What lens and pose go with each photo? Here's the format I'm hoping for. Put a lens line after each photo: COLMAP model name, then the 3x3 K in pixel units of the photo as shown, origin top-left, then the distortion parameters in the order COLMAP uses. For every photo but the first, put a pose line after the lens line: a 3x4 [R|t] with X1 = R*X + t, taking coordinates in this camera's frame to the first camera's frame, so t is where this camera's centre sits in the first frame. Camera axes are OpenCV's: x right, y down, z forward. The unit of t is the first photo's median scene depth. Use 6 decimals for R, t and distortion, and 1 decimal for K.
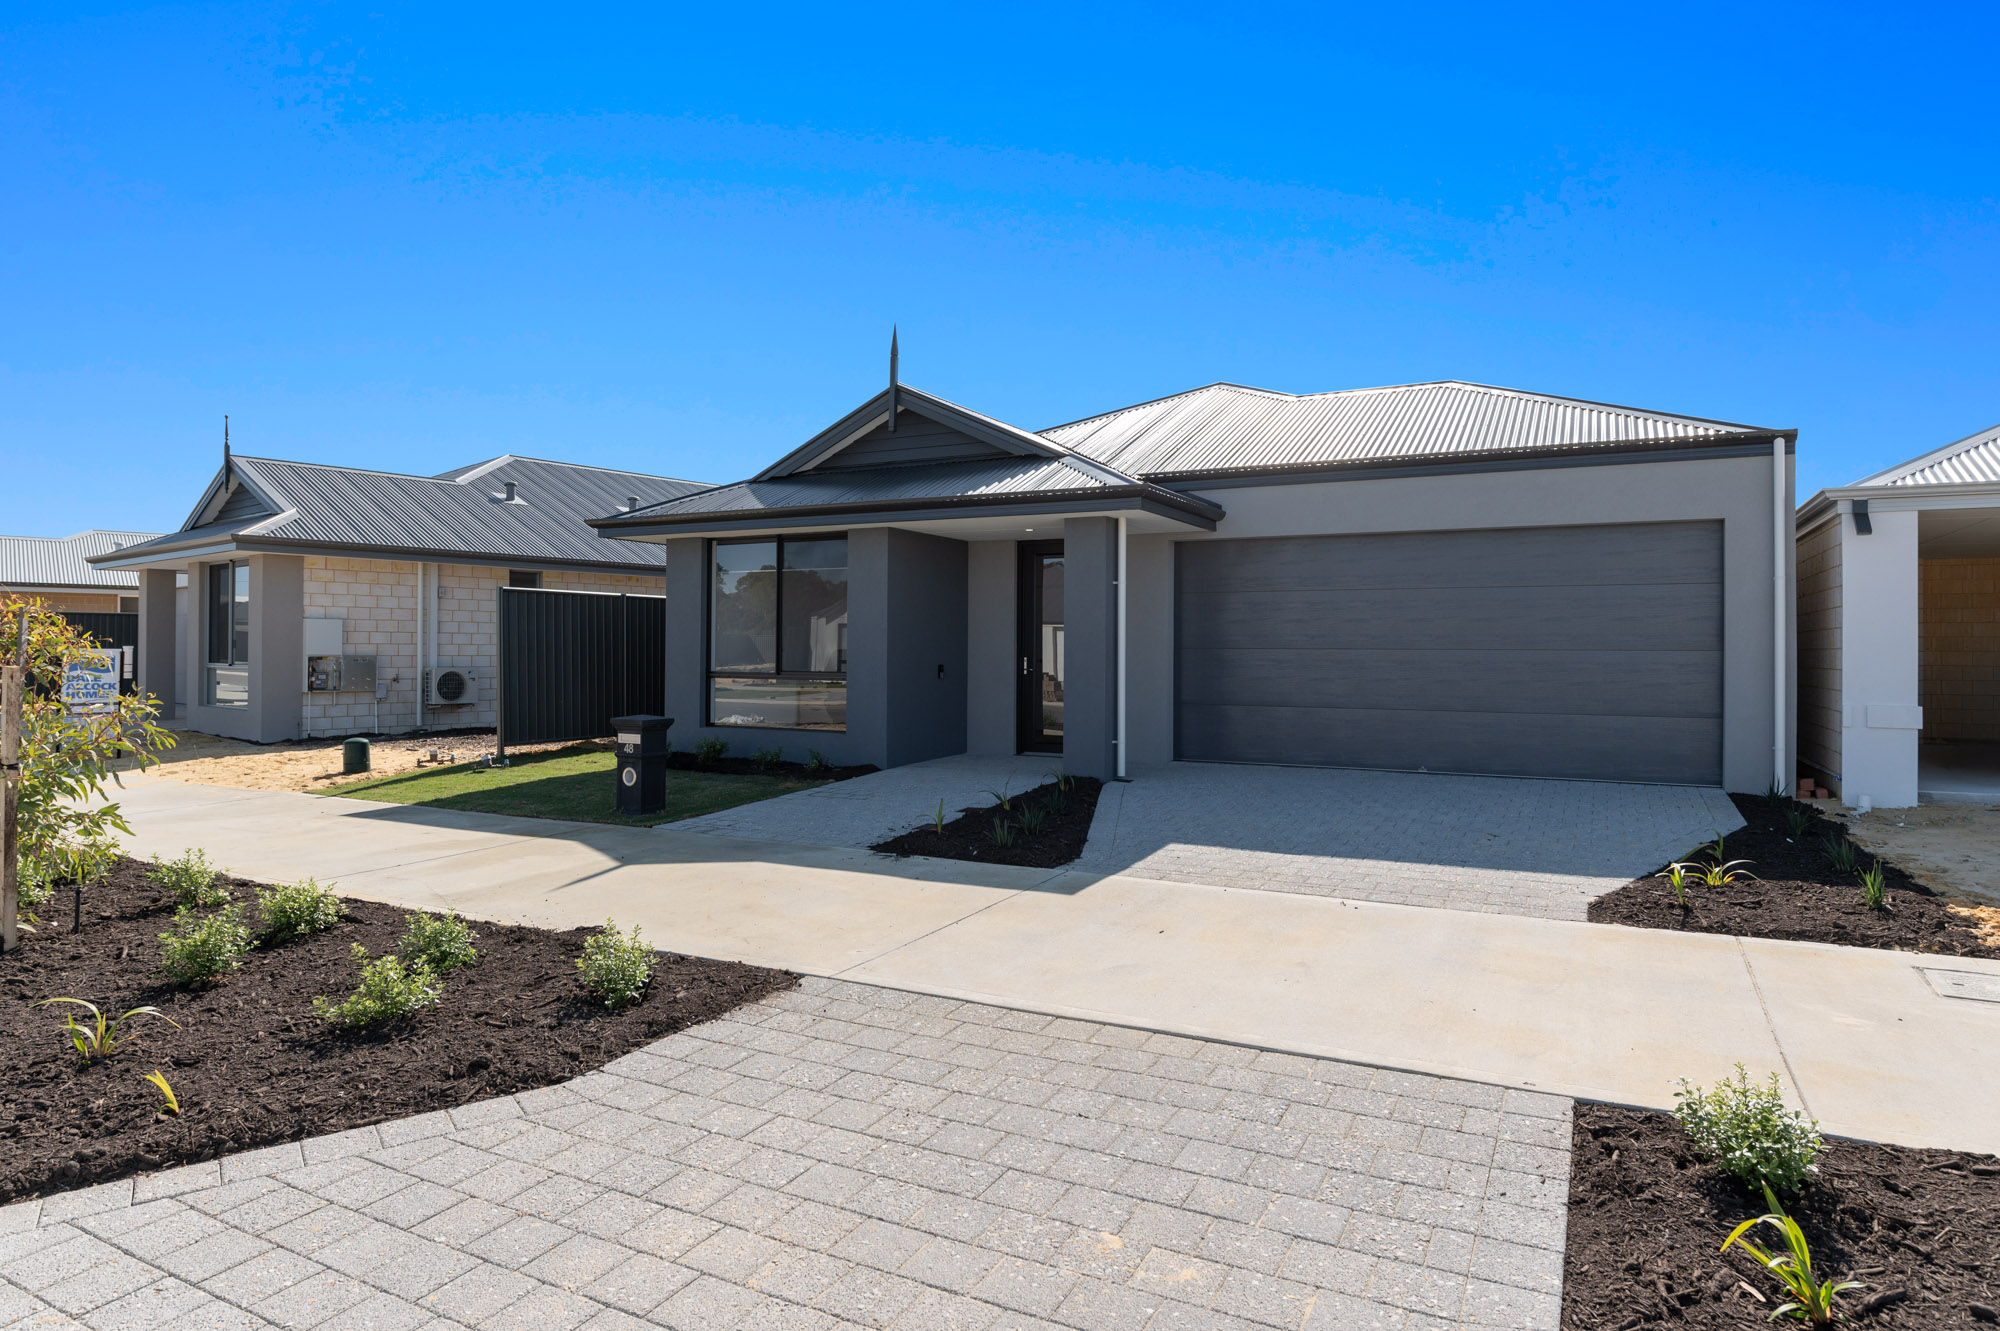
lens RADIAL K [[1142.1, 0, 1000.5], [0, 1142.1, 656.8], [0, 0, 1]] dist [-0.036016, -0.003536]
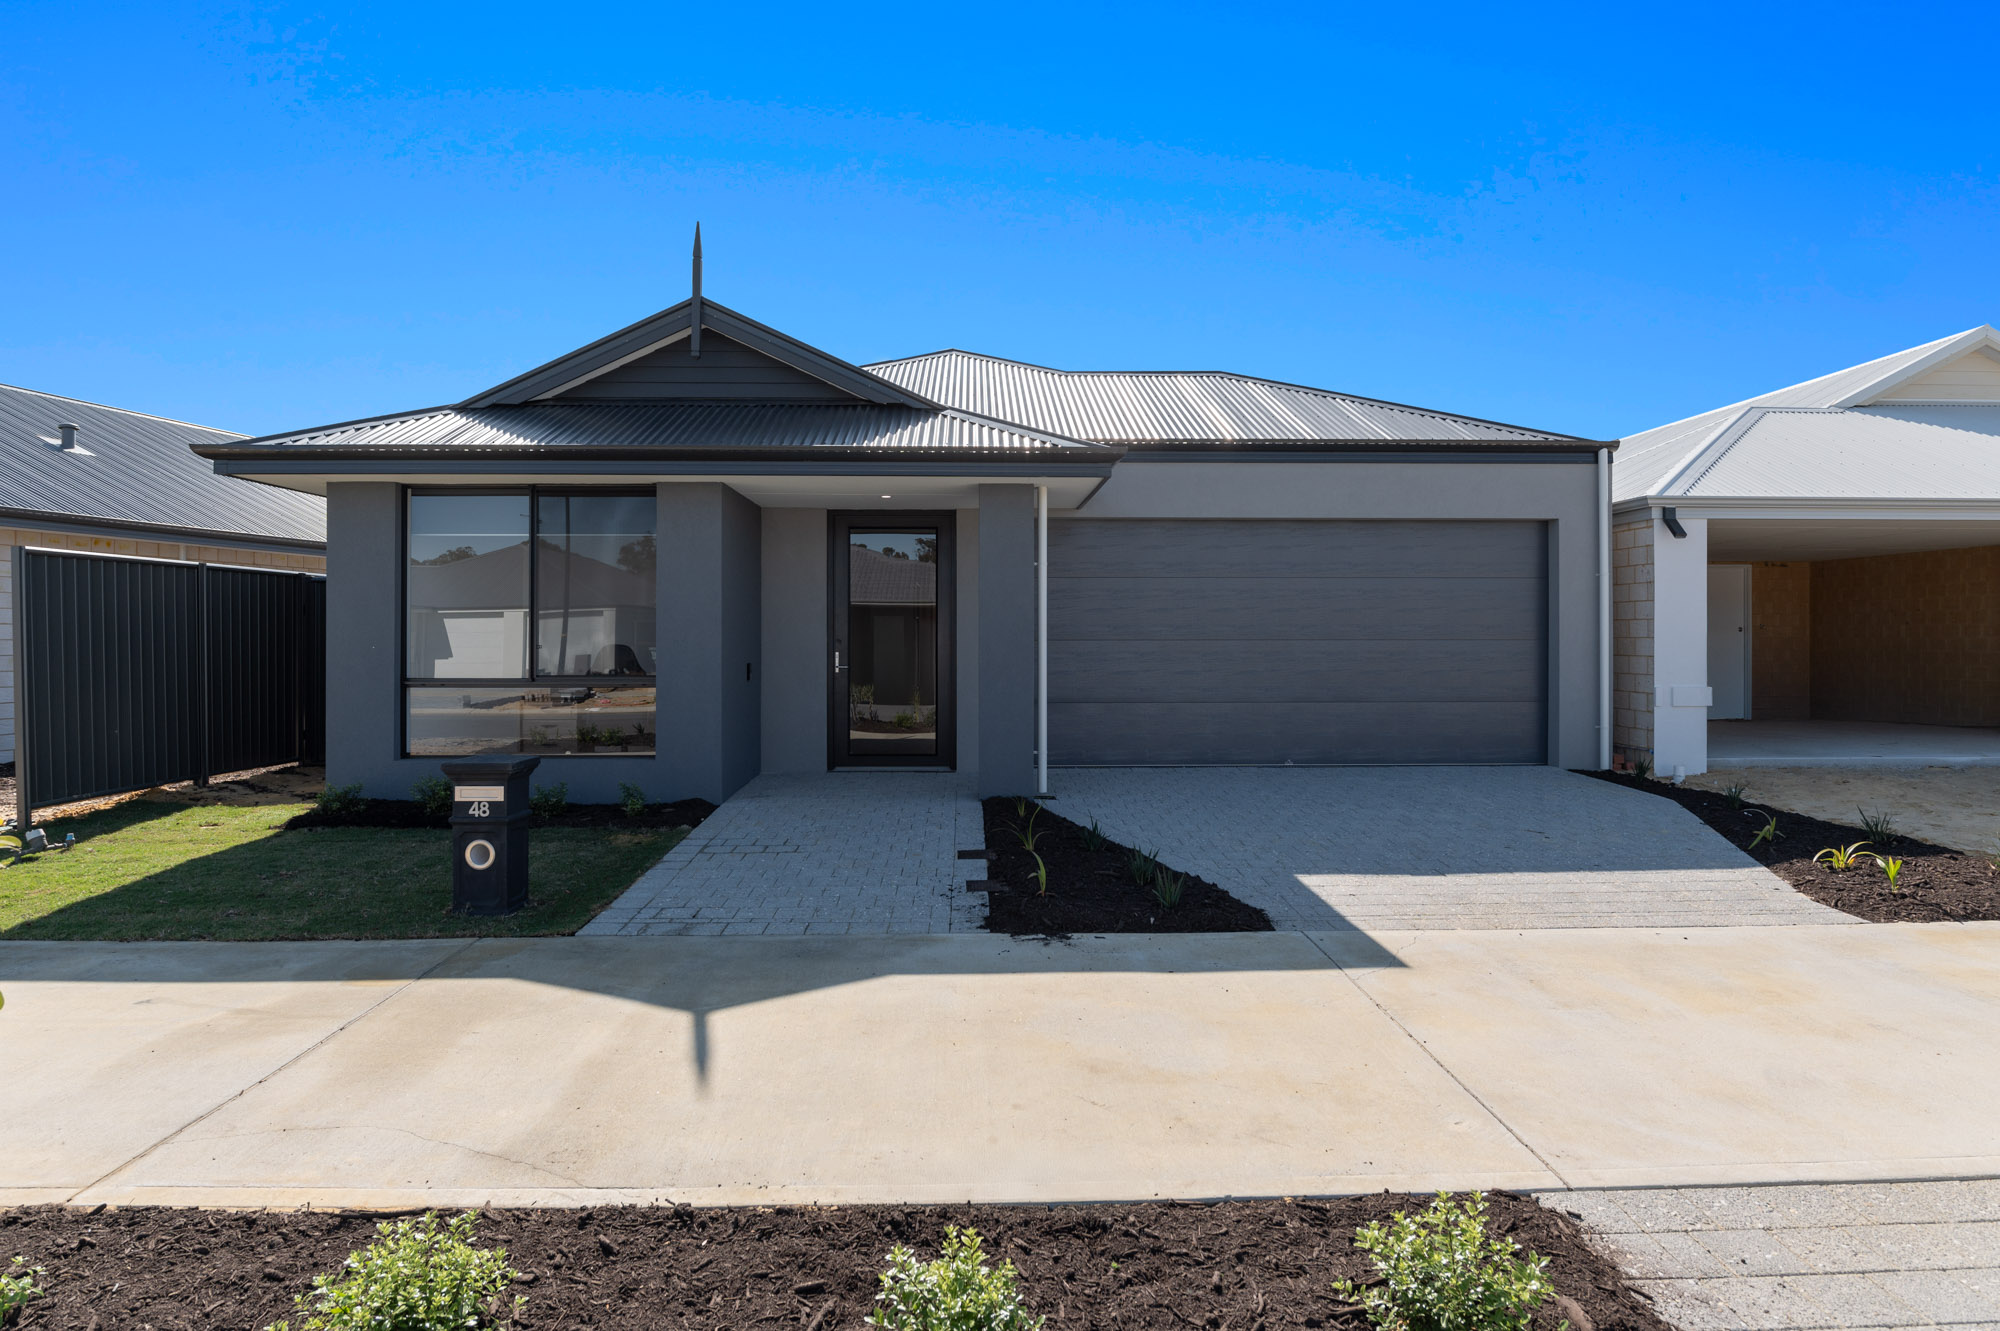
lens RADIAL K [[1142.1, 0, 1003.5], [0, 1142.1, 654.2], [0, 0, 1]] dist [-0.036016, -0.003536]
pose [[0.874337, -0.013524, 0.485131, -0.298337], [0.008103, 0.999879, 0.013270, -0.008755], [-0.485252, -0.007672, 0.874341, 0.249323]]
